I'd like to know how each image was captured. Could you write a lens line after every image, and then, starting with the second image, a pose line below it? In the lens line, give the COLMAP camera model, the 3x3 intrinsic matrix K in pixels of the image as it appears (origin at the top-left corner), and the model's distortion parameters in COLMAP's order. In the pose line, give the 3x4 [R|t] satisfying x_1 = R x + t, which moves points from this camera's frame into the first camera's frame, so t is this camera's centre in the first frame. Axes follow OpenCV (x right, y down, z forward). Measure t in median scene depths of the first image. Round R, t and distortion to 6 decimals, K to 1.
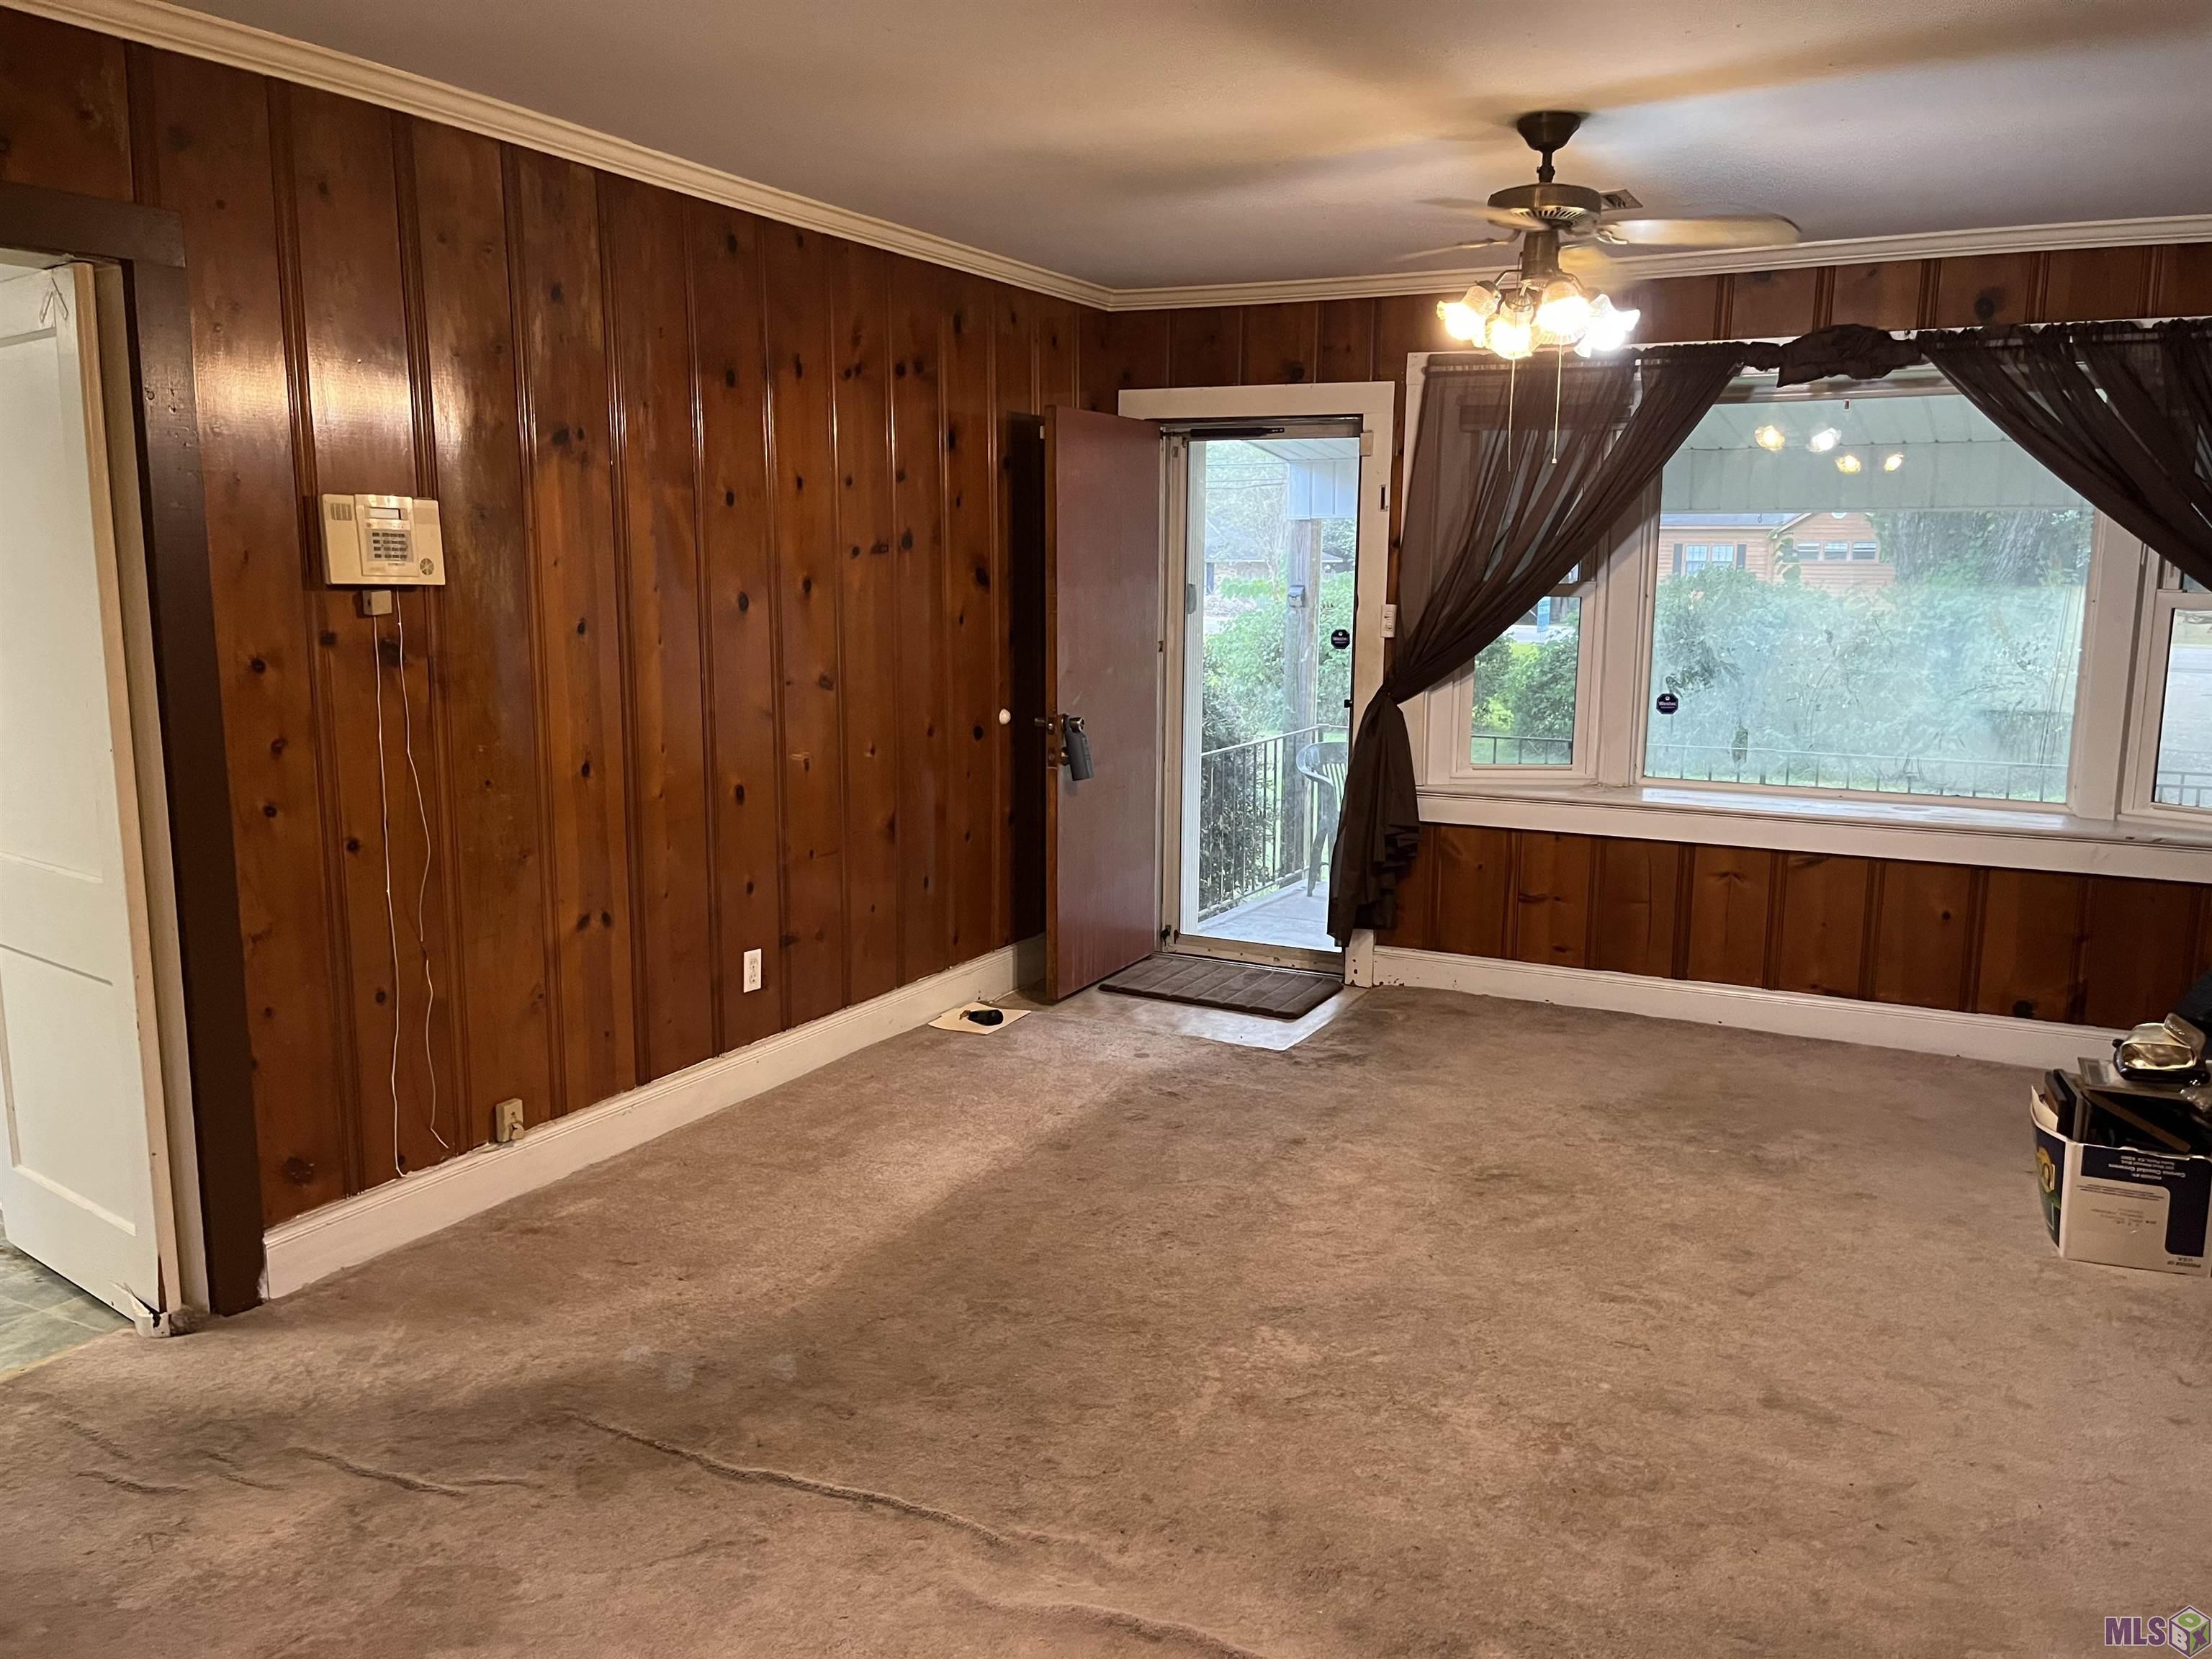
lens RADIAL K [[1662.0, 0, 1118.2], [0, 1662.0, 820.2], [0, 0, 1]] dist [0.052552, -0.079463]
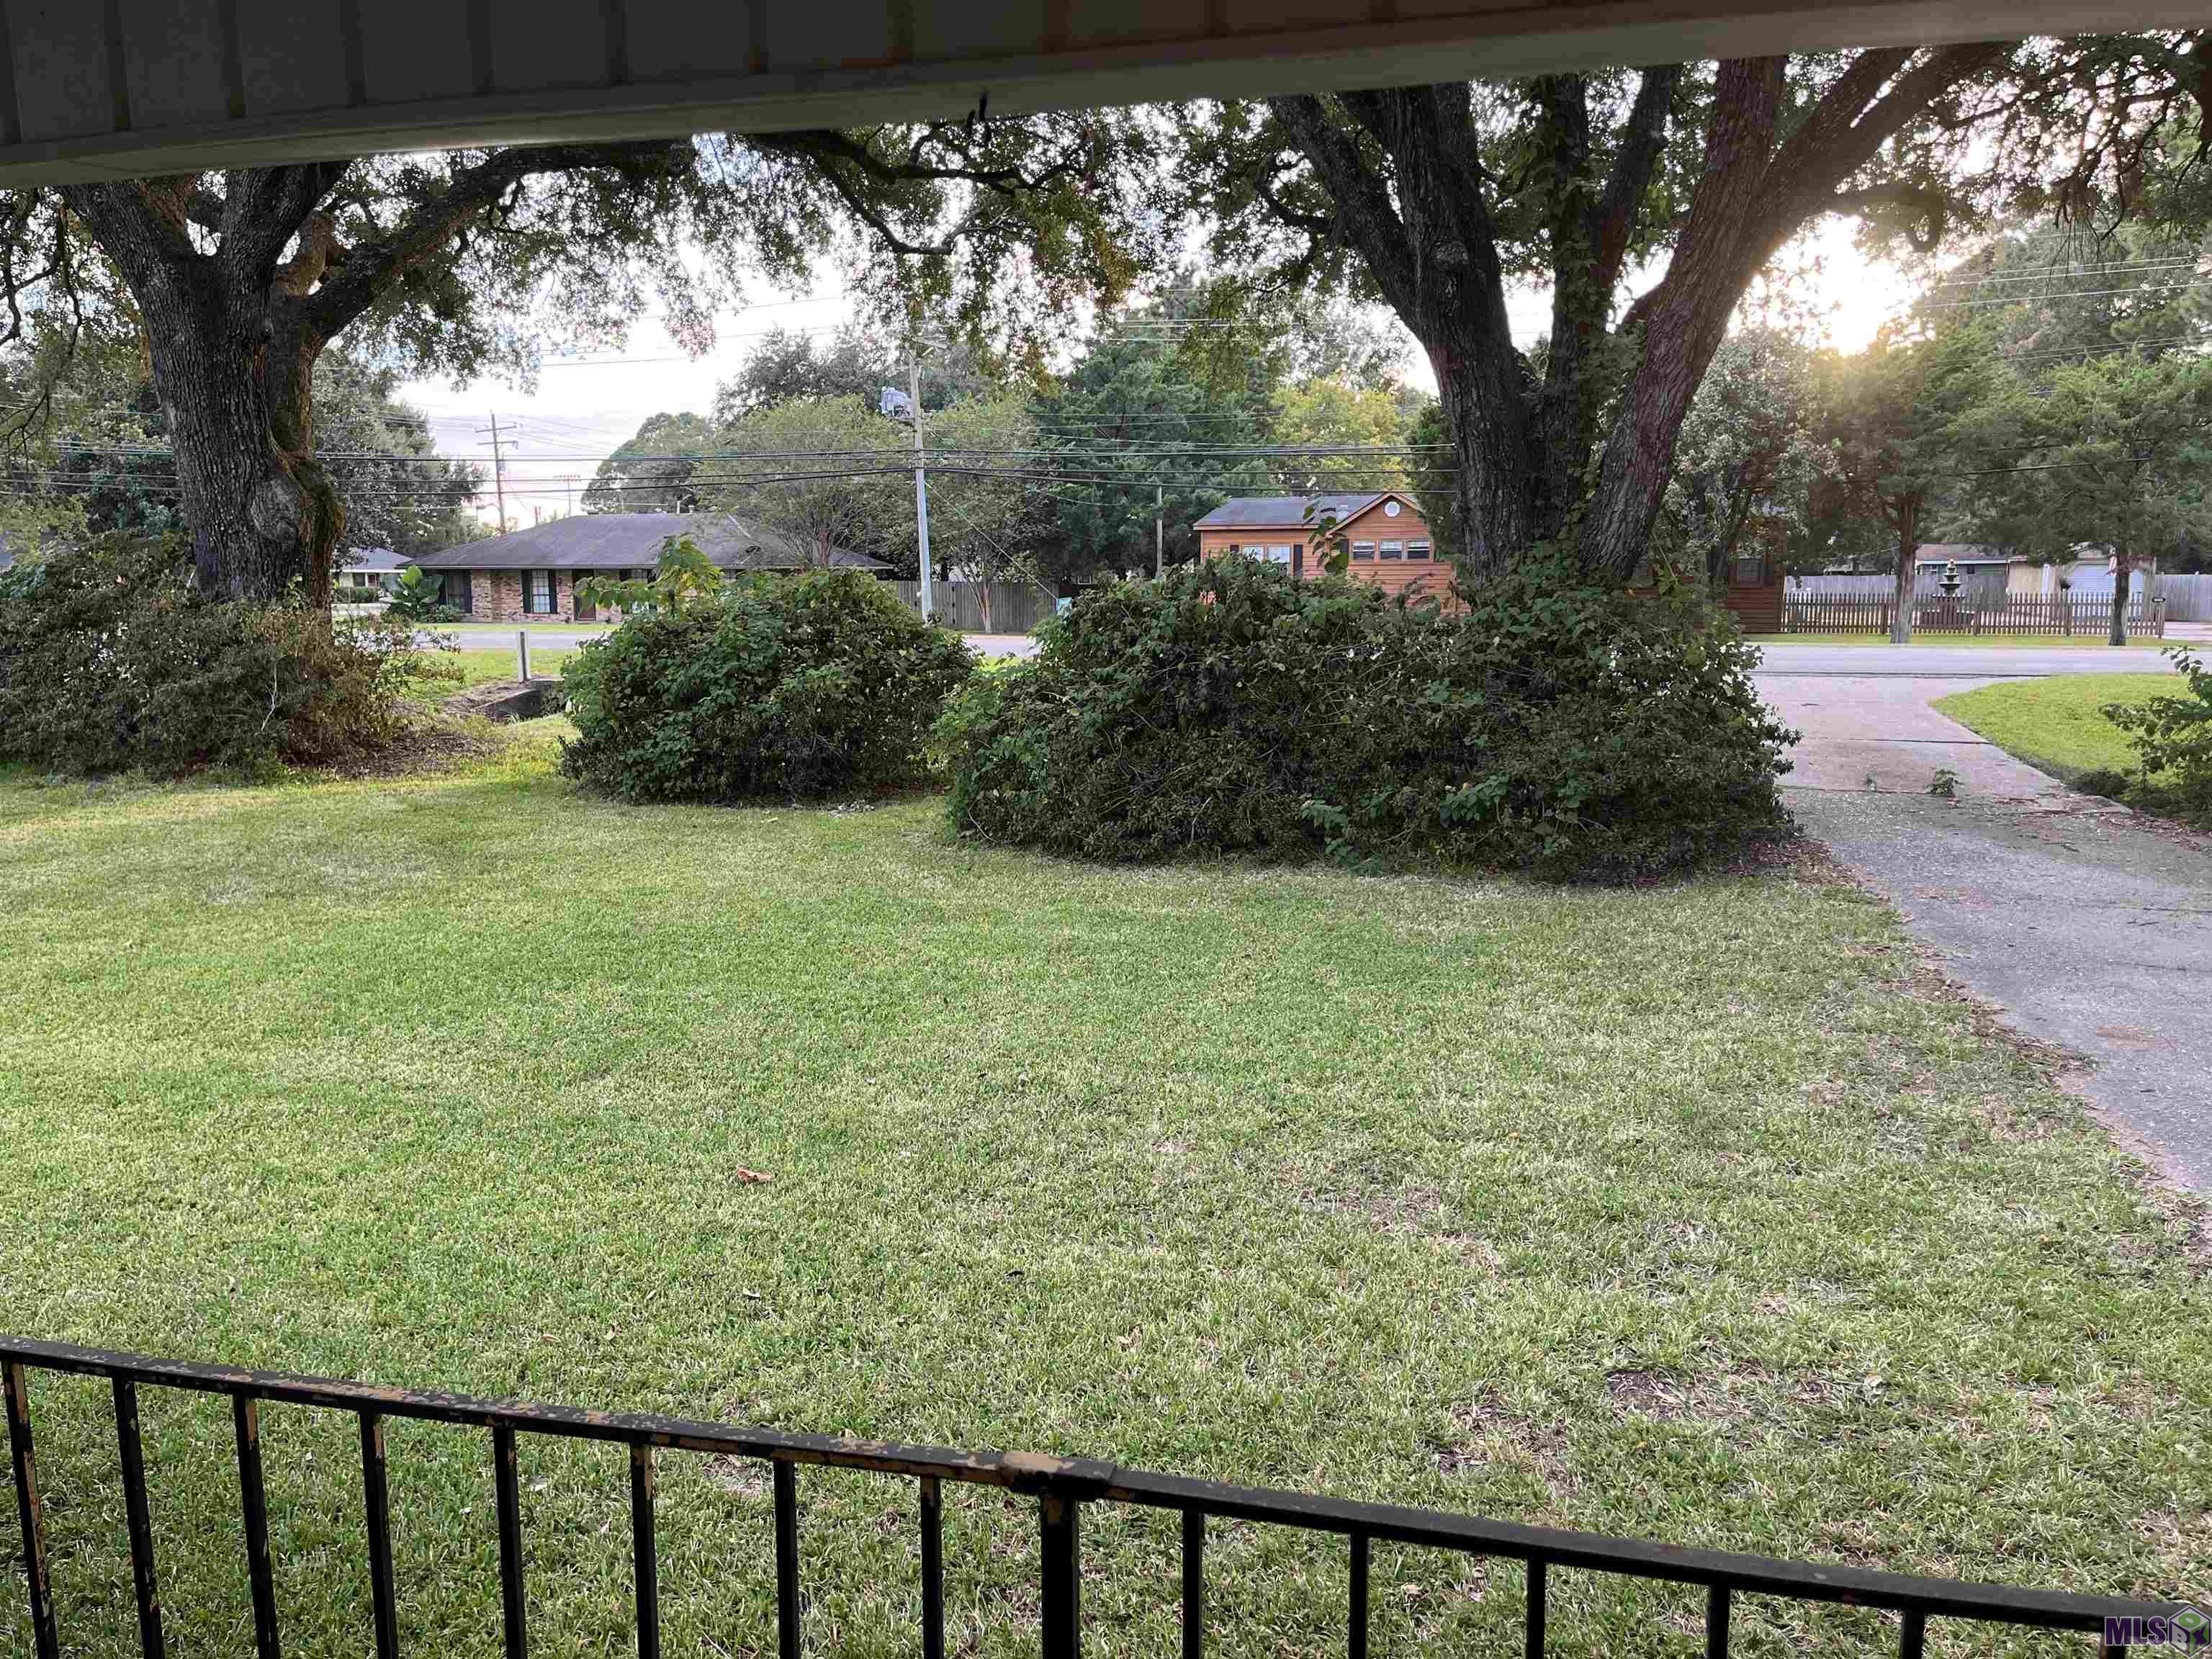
lens RADIAL K [[1662.0, 0, 1118.2], [0, 1662.0, 820.2], [0, 0, 1]] dist [0.052552, -0.079463]
pose [[0.971291, -0.047730, 0.233057, 0.153623], [0.049119, 0.998793, -0.000157, -0.046297], [-0.232768, 0.011600, 0.972463, 0.359282]]
